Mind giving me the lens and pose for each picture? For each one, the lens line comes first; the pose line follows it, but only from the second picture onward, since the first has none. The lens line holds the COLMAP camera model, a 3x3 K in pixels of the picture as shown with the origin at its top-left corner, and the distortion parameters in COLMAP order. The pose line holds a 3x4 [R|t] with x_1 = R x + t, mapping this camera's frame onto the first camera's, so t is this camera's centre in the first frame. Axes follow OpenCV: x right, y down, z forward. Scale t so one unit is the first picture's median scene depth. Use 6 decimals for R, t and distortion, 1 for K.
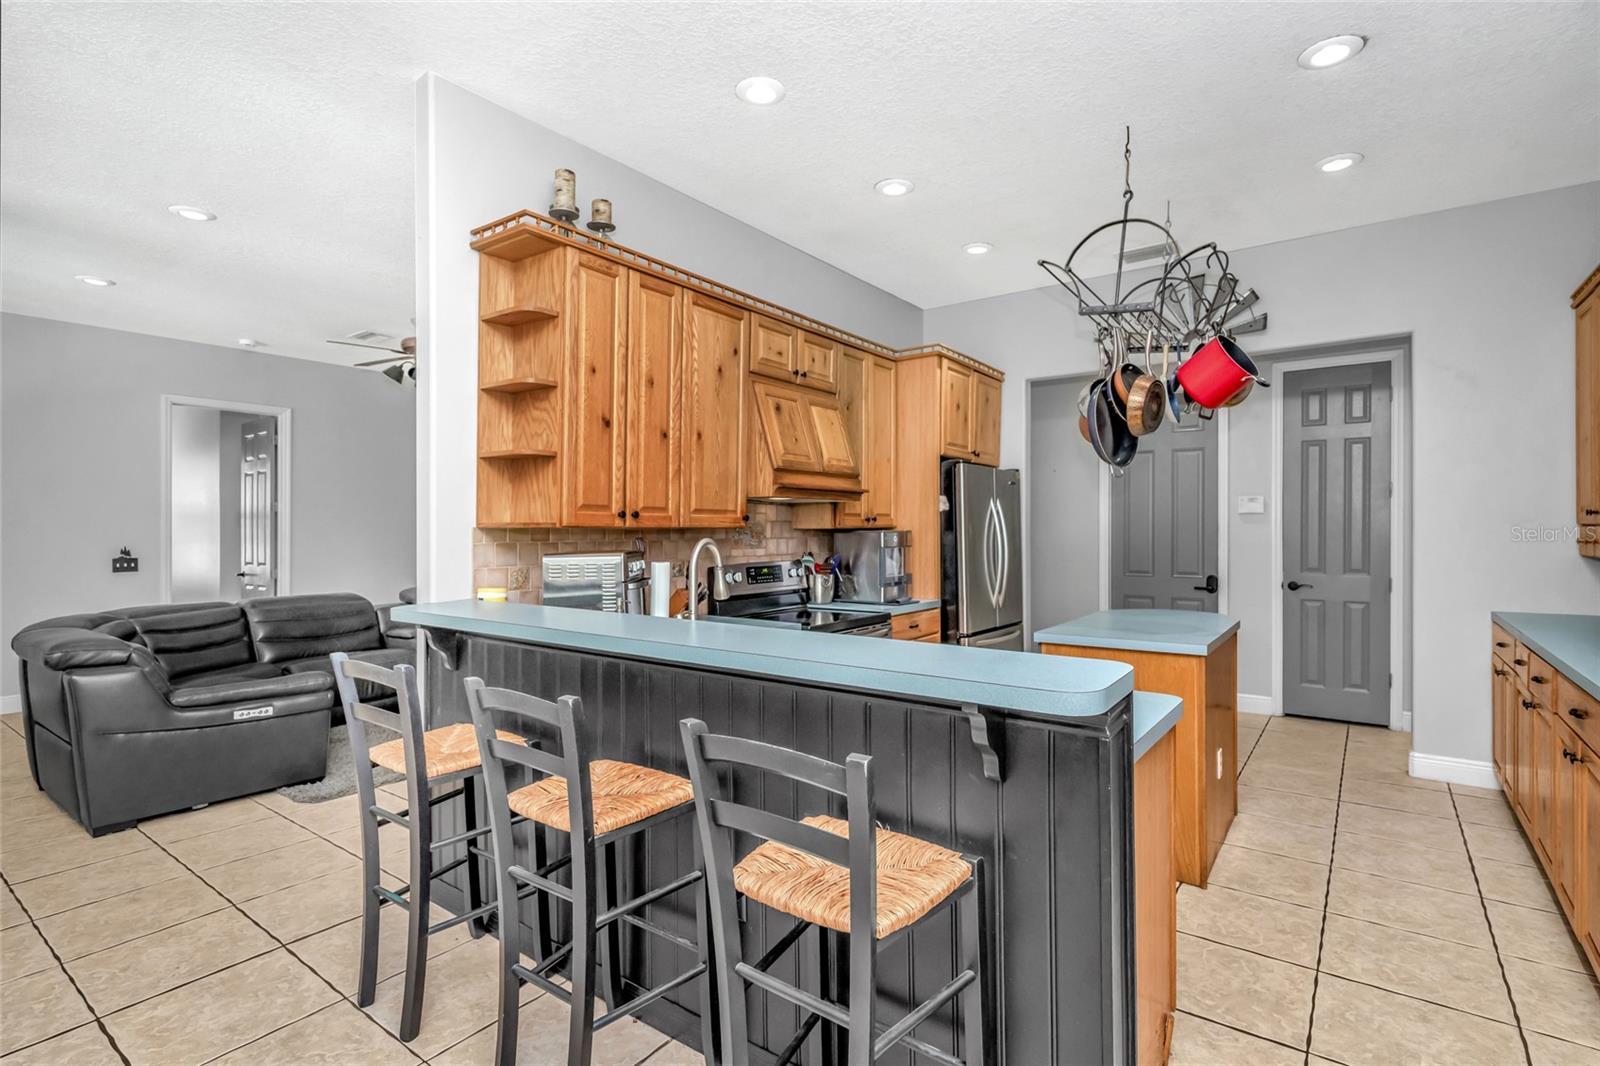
lens RADIAL K [[769.9, 0, 798.4], [0, 769.9, 537.4], [0, 0, 1]] dist [0.011996, -0.000792]
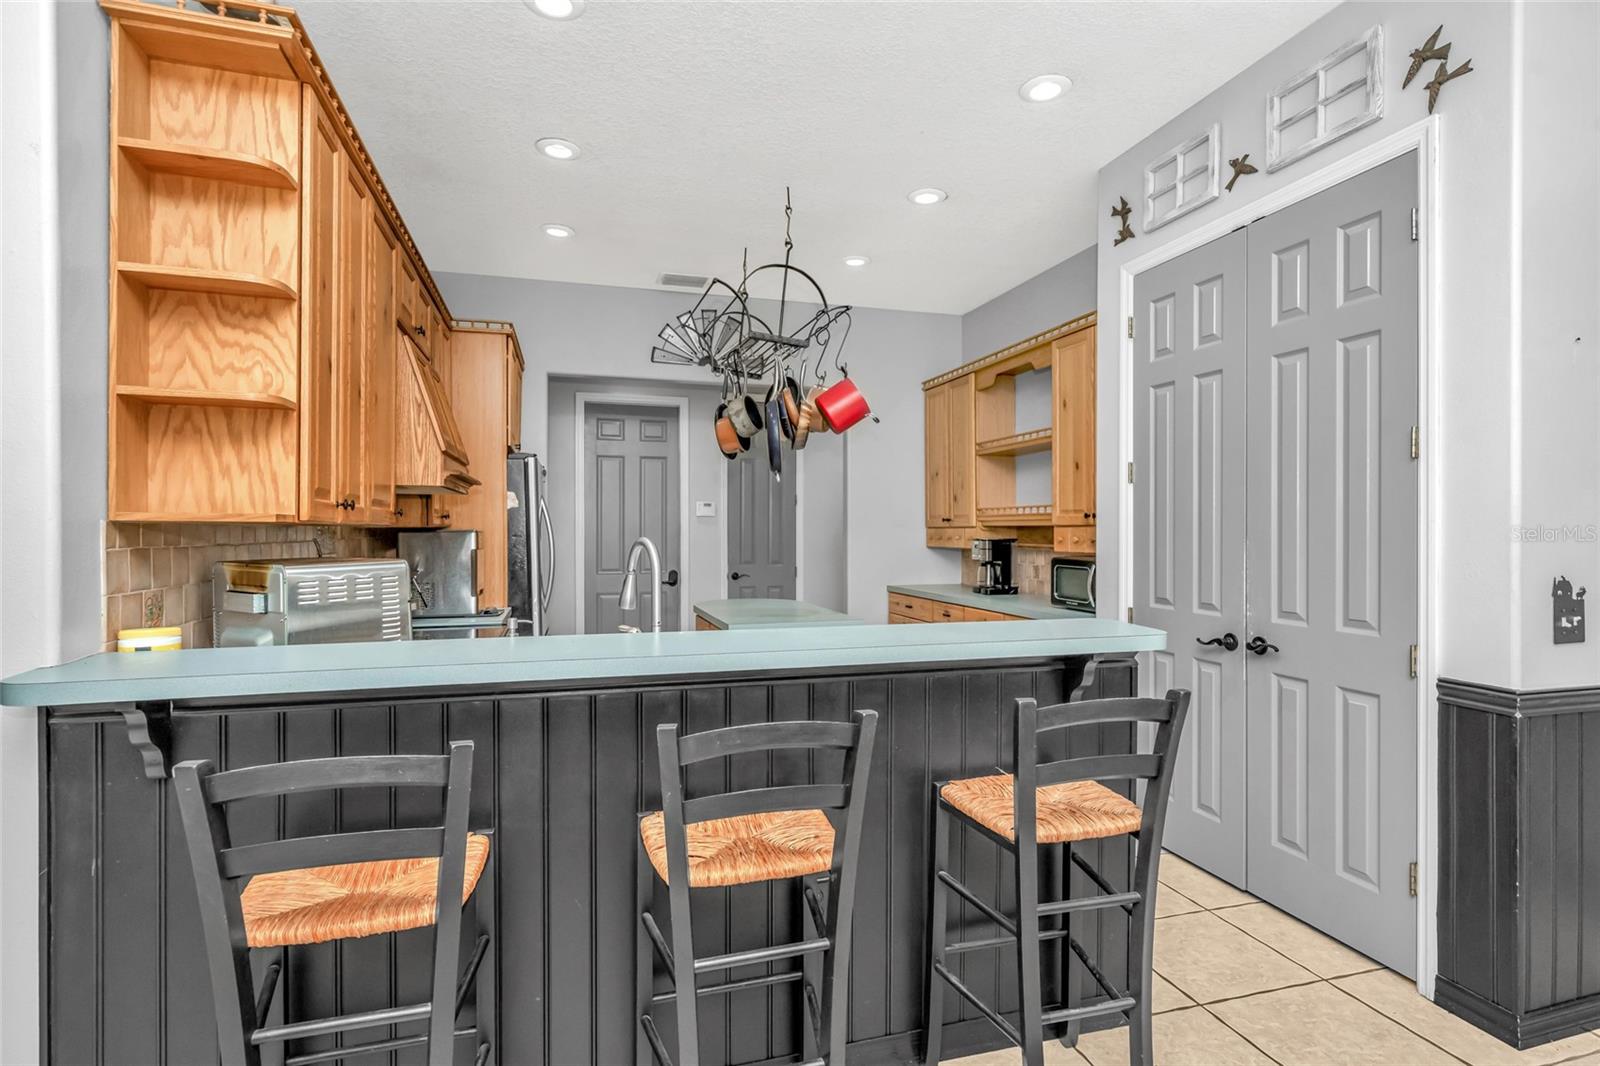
lens RADIAL K [[817.7, 0, 803.0], [0, 817.7, 531.9], [0, 0, 1]] dist [0.000419, 0.000197]
pose [[0.595289, 0.000242, 0.803512, -0.371993], [0.008481, 0.999942, -0.006584, 0.001947], [-0.803467, 0.010734, 0.595253, 0.162155]]
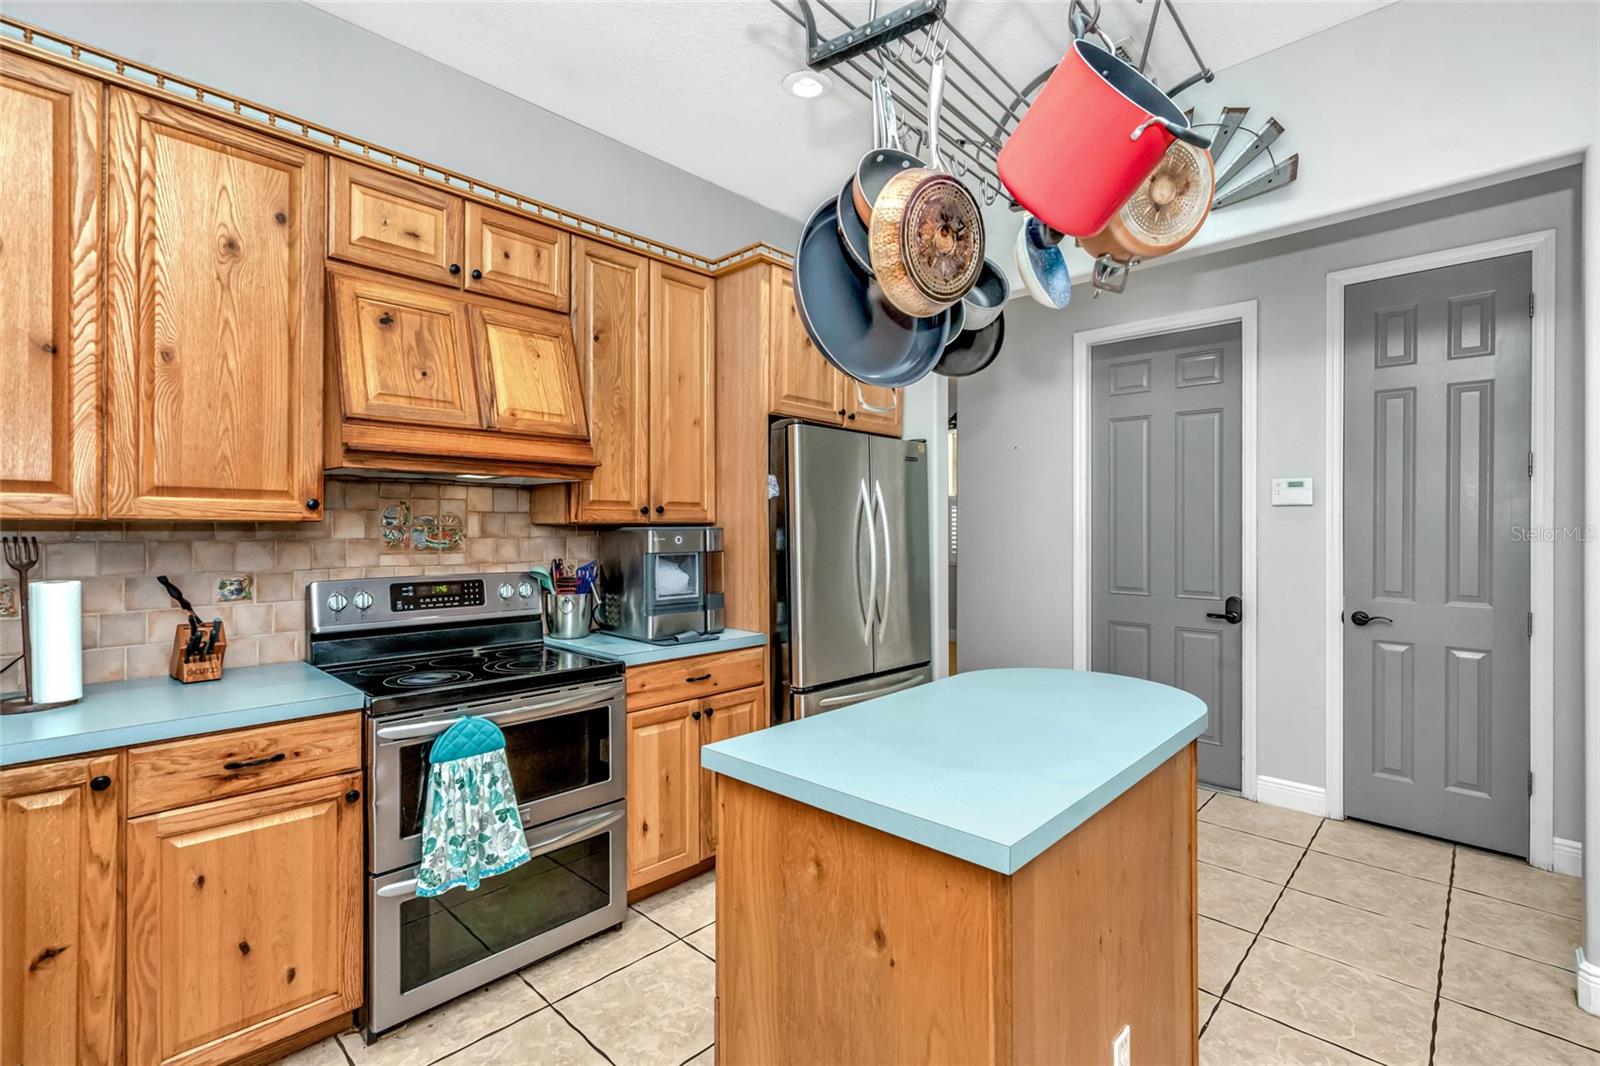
lens RADIAL K [[729.4, 0, 797.6], [0, 729.4, 526.5], [0, 0, 1]] dist [0.001645, 0.001597]
pose [[0.991682, 0.004307, -0.128643, 0.288240], [-0.005933, 0.999907, -0.012256, -0.002628], [0.128578, 0.012917, 0.991615, 0.383851]]
